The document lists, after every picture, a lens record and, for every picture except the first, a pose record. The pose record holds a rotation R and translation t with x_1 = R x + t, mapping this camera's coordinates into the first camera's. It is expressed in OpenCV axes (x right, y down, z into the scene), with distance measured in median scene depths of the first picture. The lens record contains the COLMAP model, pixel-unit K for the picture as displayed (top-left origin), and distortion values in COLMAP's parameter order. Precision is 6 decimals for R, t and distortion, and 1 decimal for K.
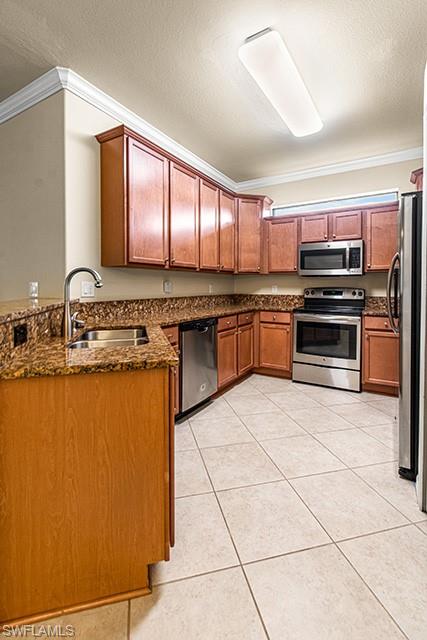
lens RADIAL K [[303.6, 0, 208.9], [0, 303.6, 290.5], [0, 0, 1]] dist [0.001681, -0.000101]
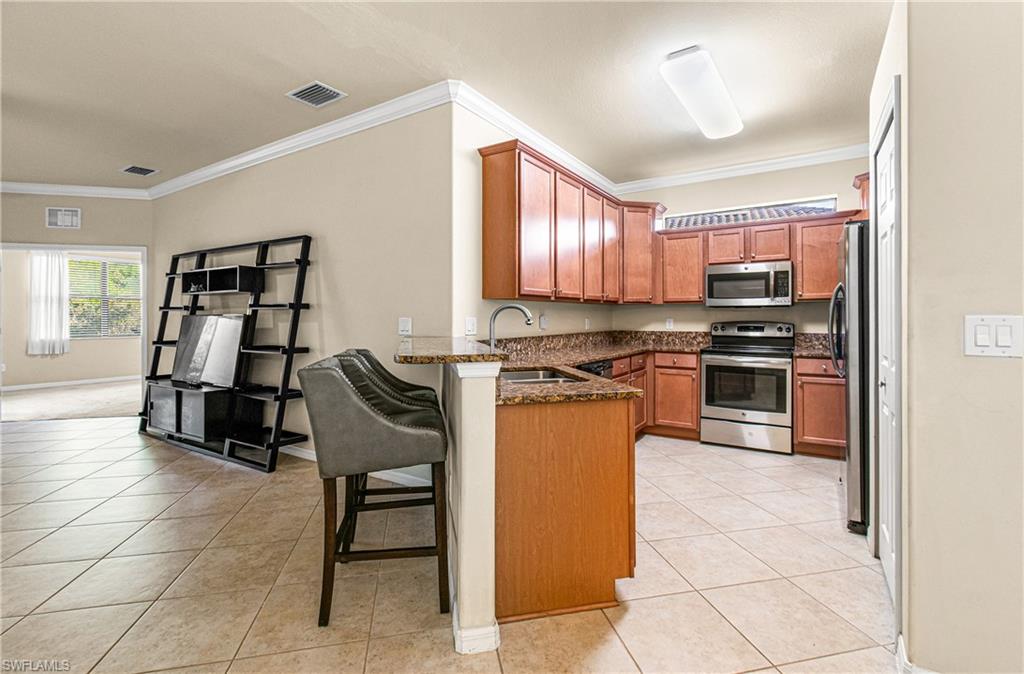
lens RADIAL K [[455.9, 0, 521.7], [0, 455.9, 317.2], [0, 0, 1]] dist [0.002285, 0.000133]
pose [[0.999138, -0.005208, -0.041188, -0.153796], [0.004498, 0.999840, -0.017313, -0.004584], [0.041272, 0.017113, 0.999001, -0.220691]]
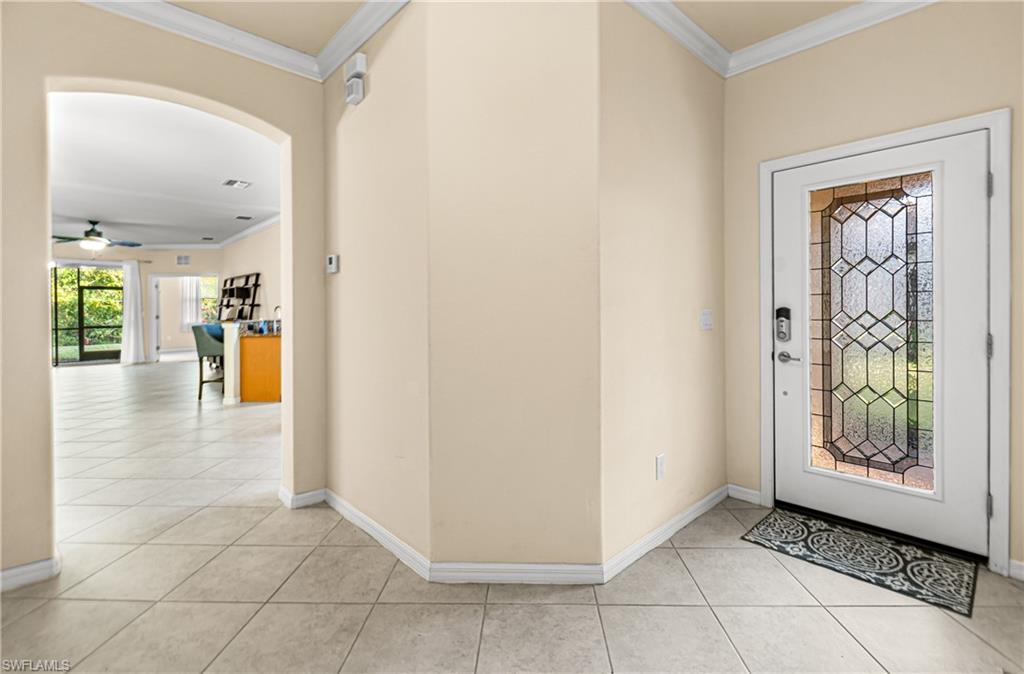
lens RADIAL K [[374.6, 0, 452.5], [0, 374.6, 309.8], [0, 0, 1]] dist [-0.000454, -0.000114]
pose [[0.963328, -0.009725, -0.268149, 0.928615], [0.006186, 0.999882, -0.014040, 0.006735], [0.268254, 0.011866, 0.963275, -0.841699]]
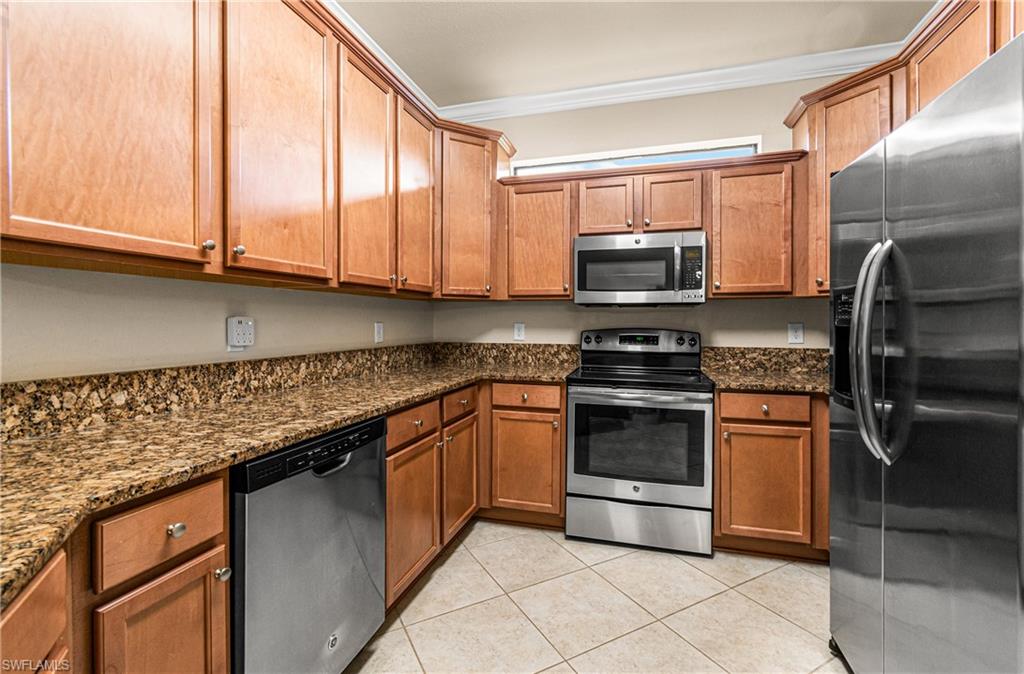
lens RADIAL K [[485.4, 0, 548.2], [0, 485.4, 324.3], [0, 0, 1]] dist [-0.001316, -0.001278]
pose [[0.951336, -0.001056, 0.308154, 0.033531], [0.004507, 0.999935, -0.010487, -0.012260], [-0.308123, 0.011366, 0.951279, 0.371788]]
